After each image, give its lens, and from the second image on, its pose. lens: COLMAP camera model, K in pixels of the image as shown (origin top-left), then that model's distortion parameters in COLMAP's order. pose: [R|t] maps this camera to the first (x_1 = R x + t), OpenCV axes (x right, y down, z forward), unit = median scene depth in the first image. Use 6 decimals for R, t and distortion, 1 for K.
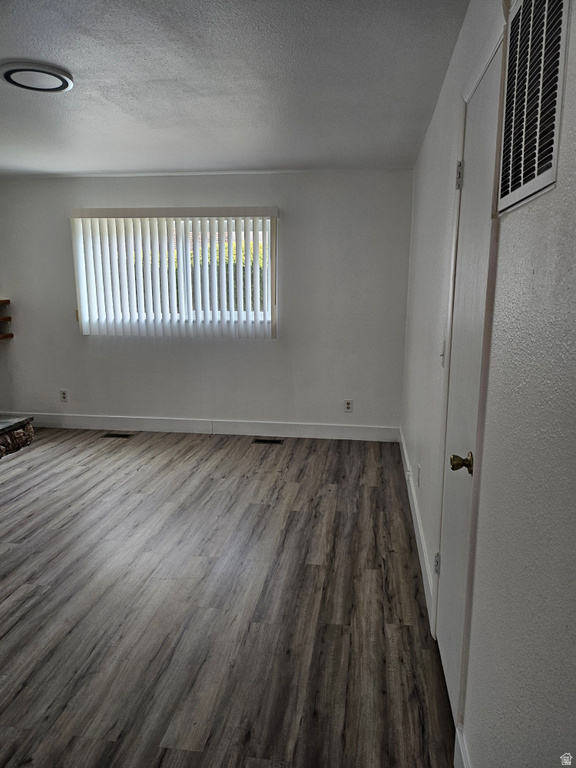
lens RADIAL K [[560.6, 0, 288.0], [0, 560.6, 384.0], [0, 0, 1]] dist [0.053535, -0.001959]
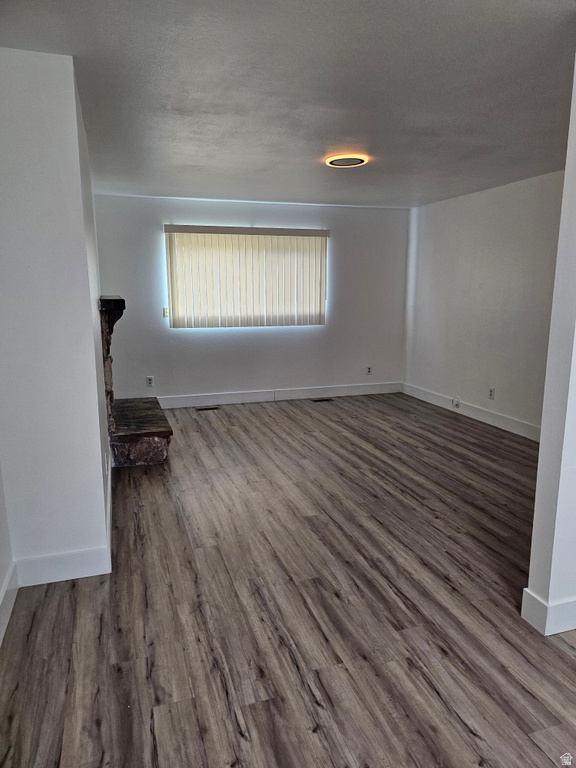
lens RADIAL K [[548.9, 0, 289.8], [0, 548.9, 389.4], [0, 0, 1]] dist [0.044585, -0.002033]
pose [[0.894818, -0.085285, 0.438210, -0.673632], [0.081805, 0.996287, 0.026853, 0.030774], [-0.438873, 0.011819, 0.898471, -0.175619]]
